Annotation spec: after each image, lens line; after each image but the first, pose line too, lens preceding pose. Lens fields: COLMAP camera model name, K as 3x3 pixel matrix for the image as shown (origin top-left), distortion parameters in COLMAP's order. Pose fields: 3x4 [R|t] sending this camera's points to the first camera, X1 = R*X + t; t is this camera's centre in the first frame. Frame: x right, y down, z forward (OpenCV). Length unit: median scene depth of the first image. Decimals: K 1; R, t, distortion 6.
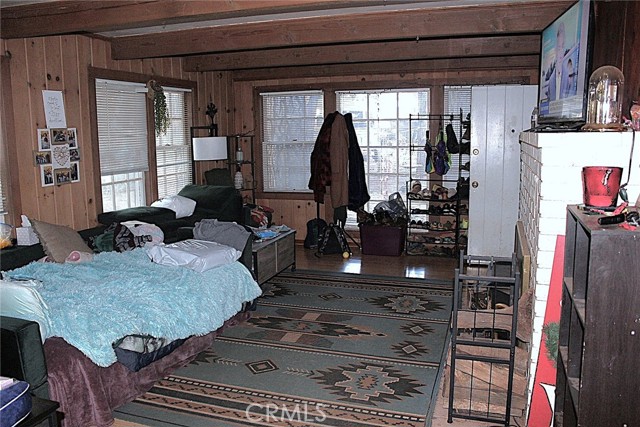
lens RADIAL K [[534.4, 0, 318.1], [0, 534.4, 213.6], [0, 0, 1]] dist [-0.151693, 0.117442]
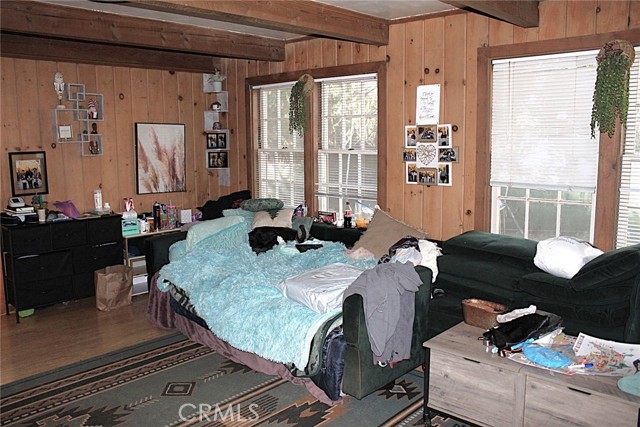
lens RADIAL K [[534.4, 0, 317.4], [0, 534.4, 214.5], [0, 0, 1]] dist [-0.151693, 0.117442]
pose [[-0.422027, 0.144989, -0.894914, 0.461259], [-0.124091, 0.968599, 0.215446, -0.190400], [0.898051, 0.201975, -0.390783, 1.232171]]
